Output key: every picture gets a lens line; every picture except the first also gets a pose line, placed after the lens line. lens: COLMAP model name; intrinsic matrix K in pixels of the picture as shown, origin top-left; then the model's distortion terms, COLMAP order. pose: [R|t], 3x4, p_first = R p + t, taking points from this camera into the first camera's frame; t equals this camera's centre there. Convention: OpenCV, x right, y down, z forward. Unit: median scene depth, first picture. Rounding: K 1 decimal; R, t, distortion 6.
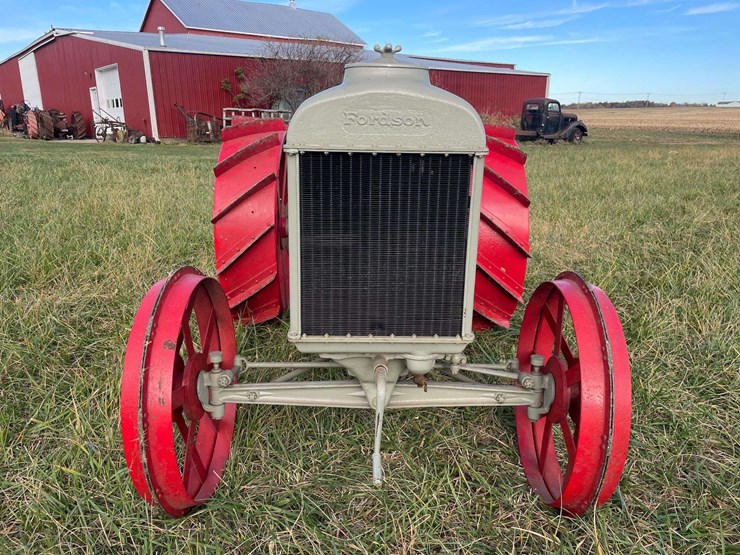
lens RADIAL K [[557.4, 0, 372.2], [0, 557.4, 274.8], [0, 0, 1]] dist [0.082974, -0.105946]
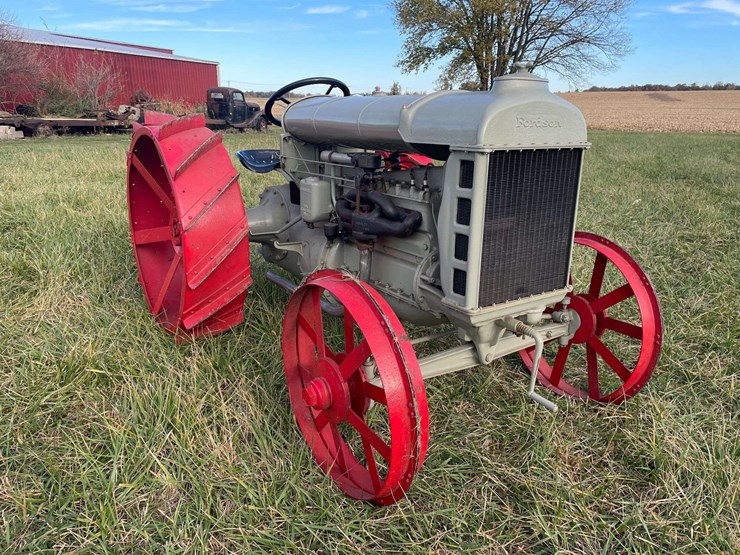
lens RADIAL K [[557.4, 0, 372.2], [0, 557.4, 274.8], [0, 0, 1]] dist [0.082974, -0.105946]
pose [[0.839391, -0.152141, 0.521800, -0.795484], [0.141438, 0.988092, 0.060574, -0.055519], [-0.524803, 0.022957, 0.850914, 0.105424]]
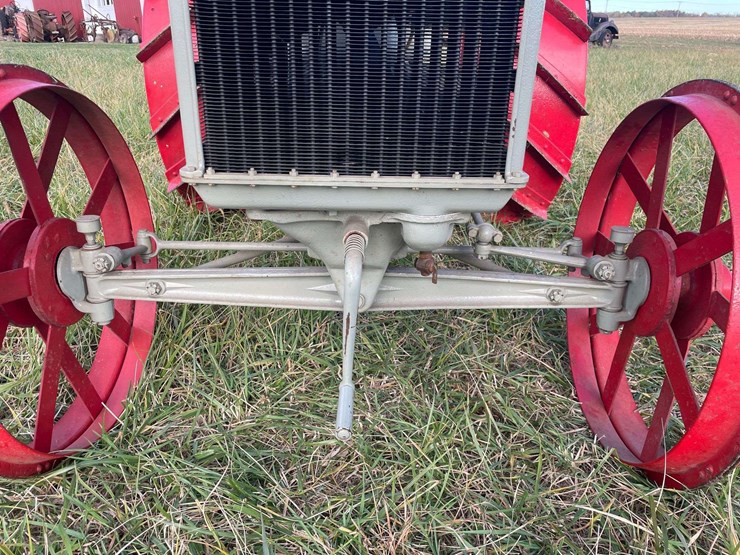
lens RADIAL K [[557.4, 0, 372.2], [0, 557.4, 274.8], [0, 0, 1]] dist [0.082974, -0.105946]
pose [[0.999773, 0.008508, -0.019553, 0.039046], [-0.005693, 0.990168, 0.139766, 0.113681], [0.020550, -0.139623, 0.989992, 0.397331]]
